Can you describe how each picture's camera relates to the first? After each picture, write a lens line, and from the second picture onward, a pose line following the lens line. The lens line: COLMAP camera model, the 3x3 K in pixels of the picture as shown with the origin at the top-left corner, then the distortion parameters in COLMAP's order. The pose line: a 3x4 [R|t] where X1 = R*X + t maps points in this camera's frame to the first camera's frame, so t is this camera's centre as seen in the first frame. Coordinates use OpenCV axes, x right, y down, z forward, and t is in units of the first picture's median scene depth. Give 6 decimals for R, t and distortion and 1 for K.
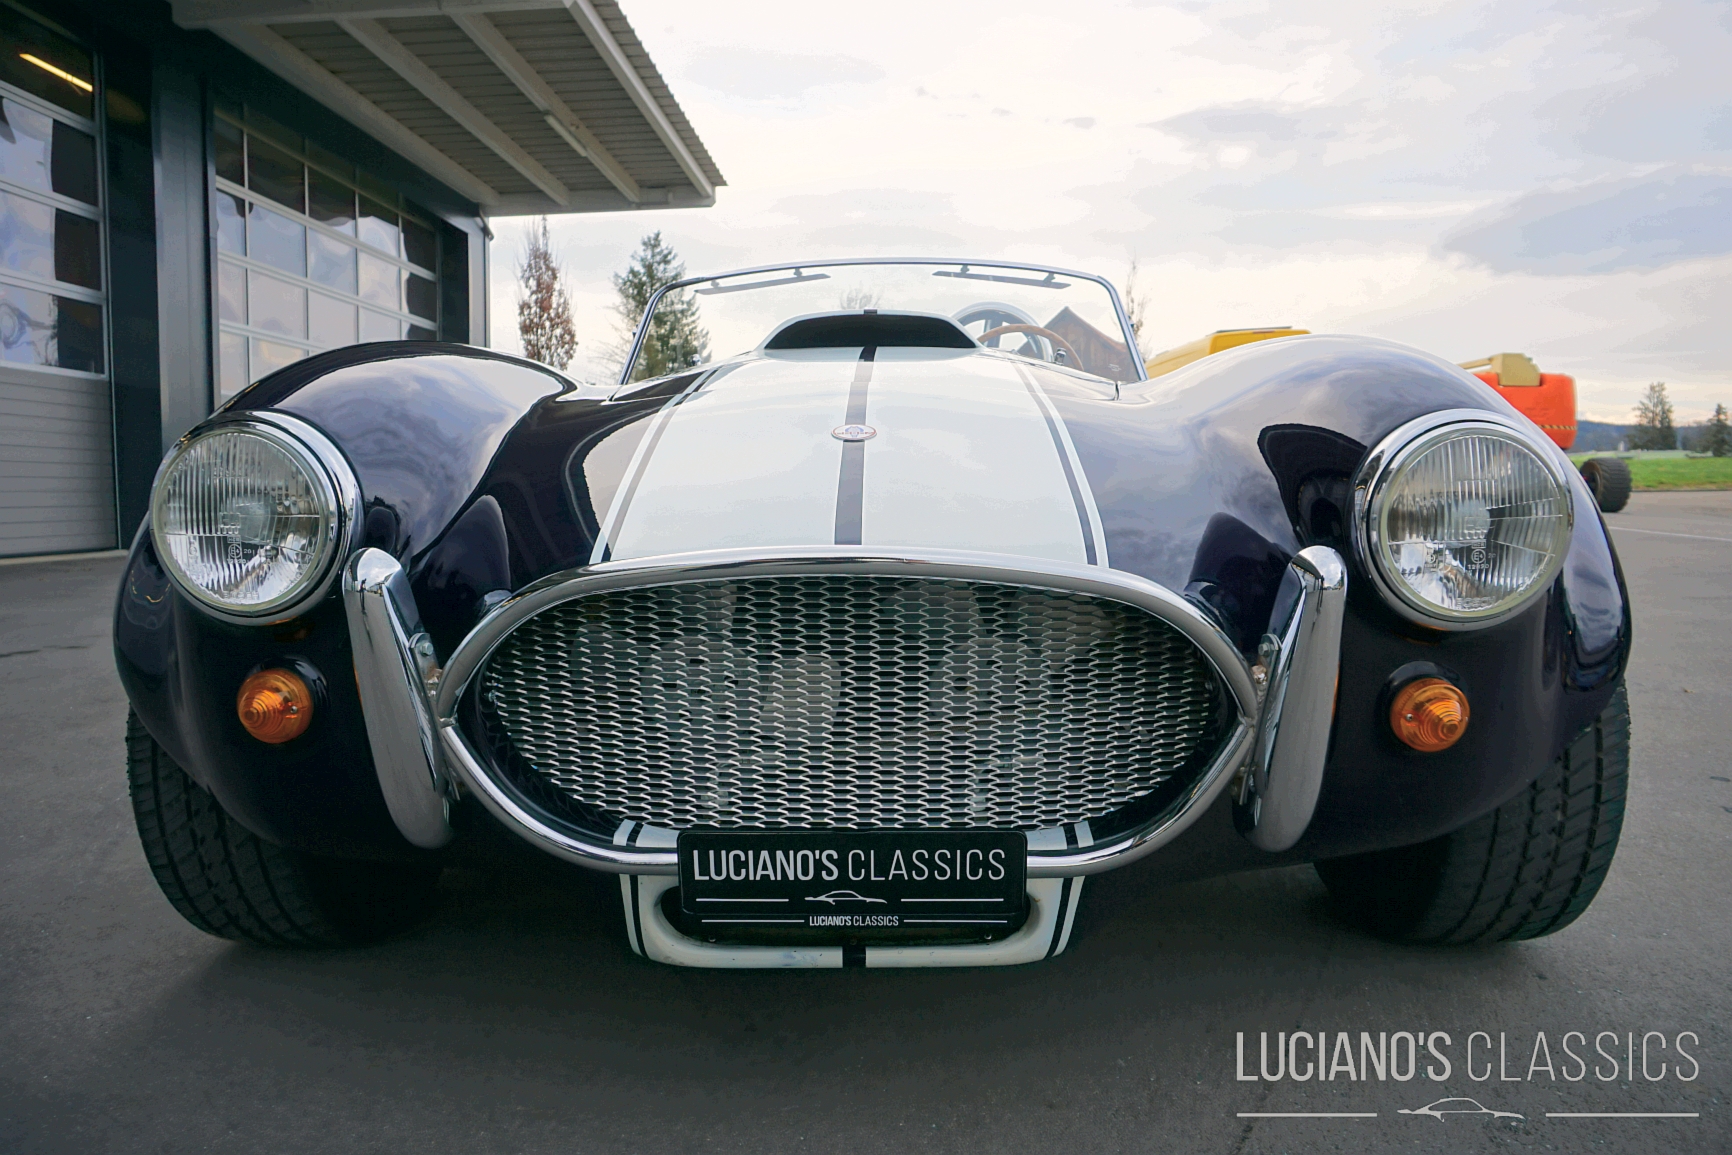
lens RADIAL K [[1162.2, 0, 854.8], [0, 1162.2, 571.0], [0, 0, 1]] dist [-0.051560, 0.036931]
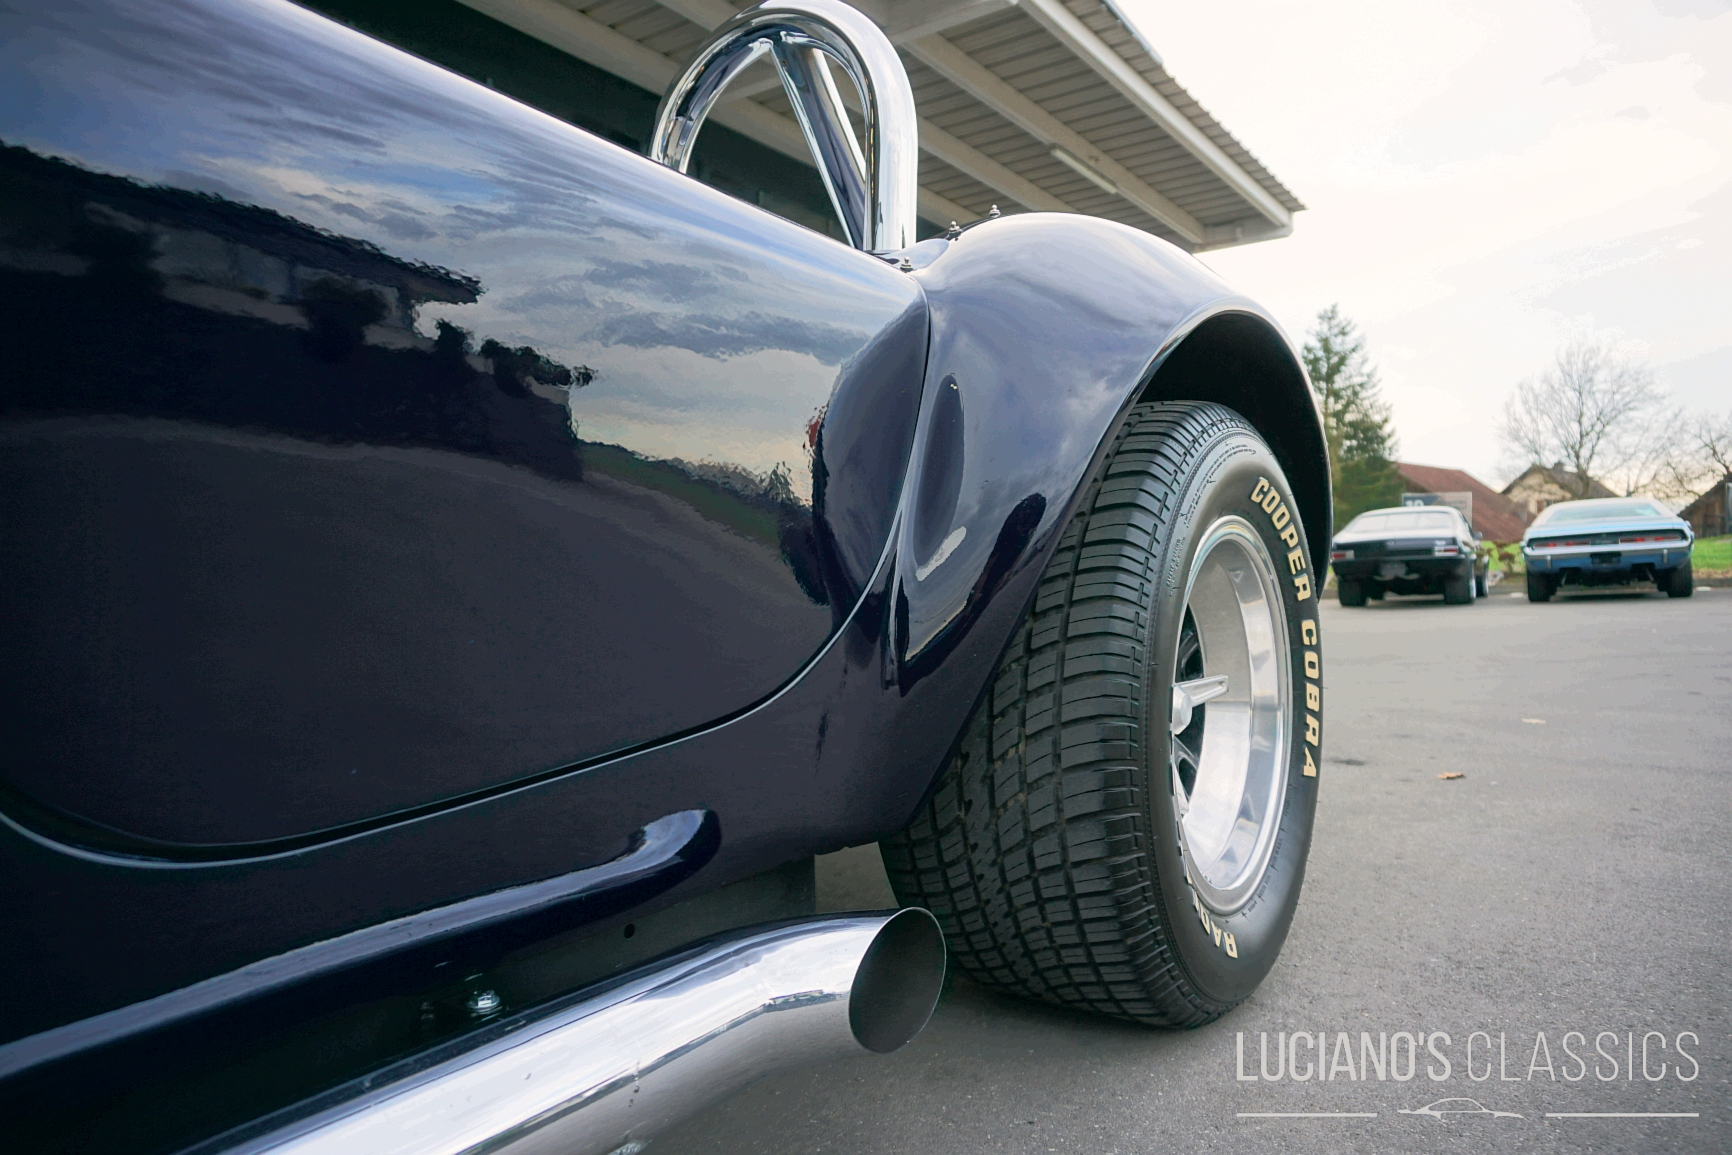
lens RADIAL K [[1162.2, 0, 878.8], [0, 1162.2, 573.8], [0, 0, 1]] dist [-0.051560, 0.036931]
pose [[0.845978, -0.000014, -0.533218, 0.988525], [-0.039389, 0.997266, -0.062519, -0.049424], [0.531761, 0.073892, 0.843665, 1.985043]]
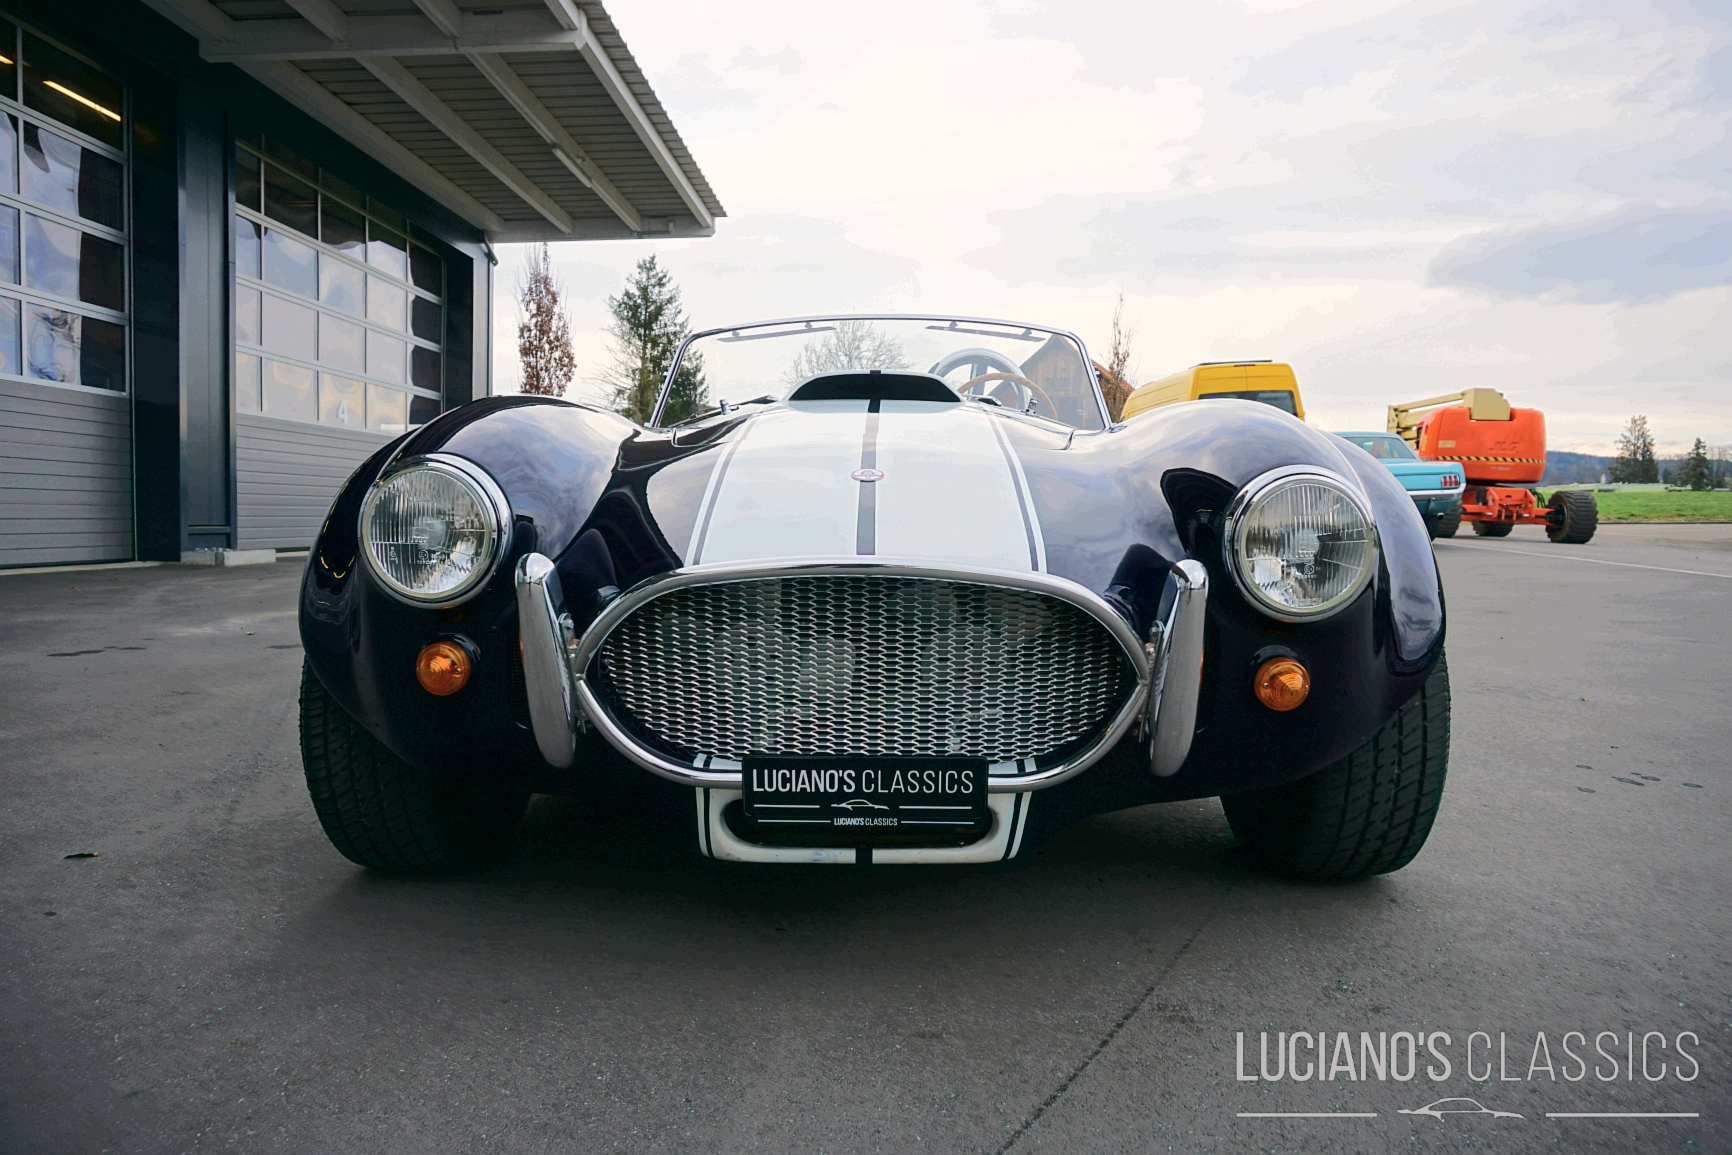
lens RADIAL K [[1162.2, 0, 864.0], [0, 1162.2, 560.2], [0, 0, 1]] dist [-0.051560, 0.036931]
pose [[0.999778, 0.012344, 0.017056, -0.023298], [-0.011843, 0.999505, -0.029156, 0.018531], [-0.017408, 0.028948, 0.999429, -0.318427]]
